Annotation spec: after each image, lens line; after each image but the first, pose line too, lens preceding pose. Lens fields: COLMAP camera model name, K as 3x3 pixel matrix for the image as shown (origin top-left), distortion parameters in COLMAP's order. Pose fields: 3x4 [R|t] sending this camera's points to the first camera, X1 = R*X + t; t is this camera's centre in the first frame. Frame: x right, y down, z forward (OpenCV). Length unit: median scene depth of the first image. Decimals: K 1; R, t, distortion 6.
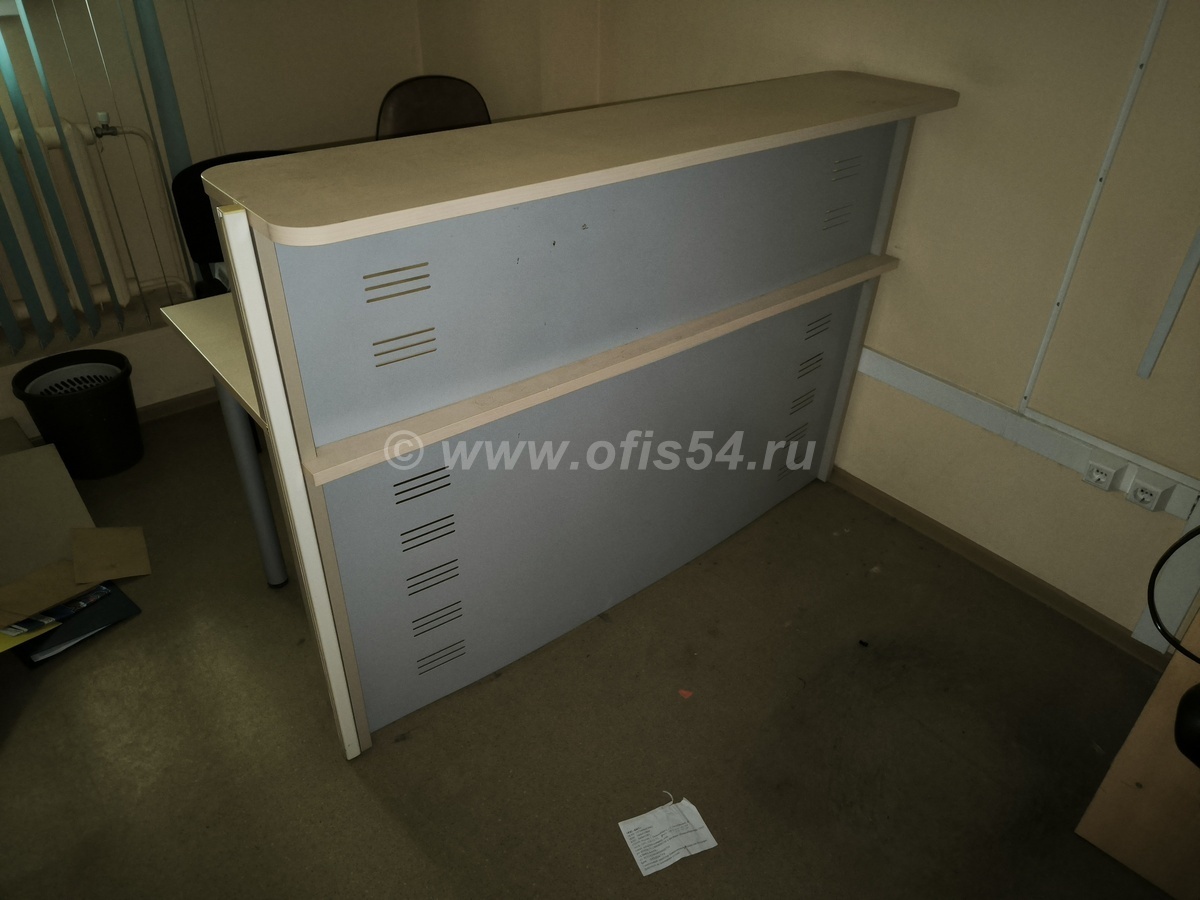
lens RADIAL K [[841.1, 0, 596.9], [0, 841.1, 449.5], [0, 0, 1]] dist [0.016592, -0.008160]
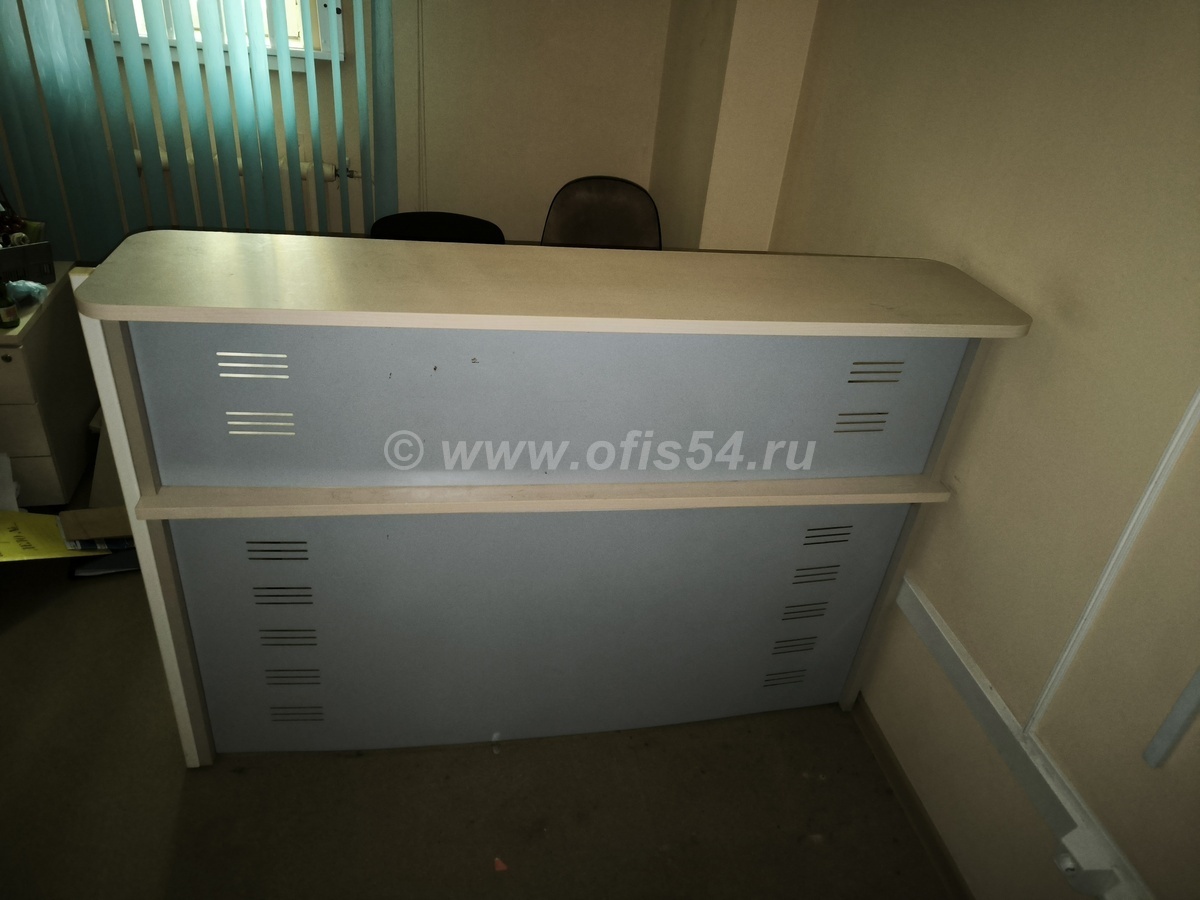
lens RADIAL K [[841.1, 0, 598.2], [0, 841.1, 448.6], [0, 0, 1]] dist [0.016592, -0.008160]
pose [[0.868722, 0.303944, -0.391077, 0.399804], [-0.333168, 0.942839, -0.007314, -0.158404], [0.366499, 0.136648, 0.920329, 0.124321]]
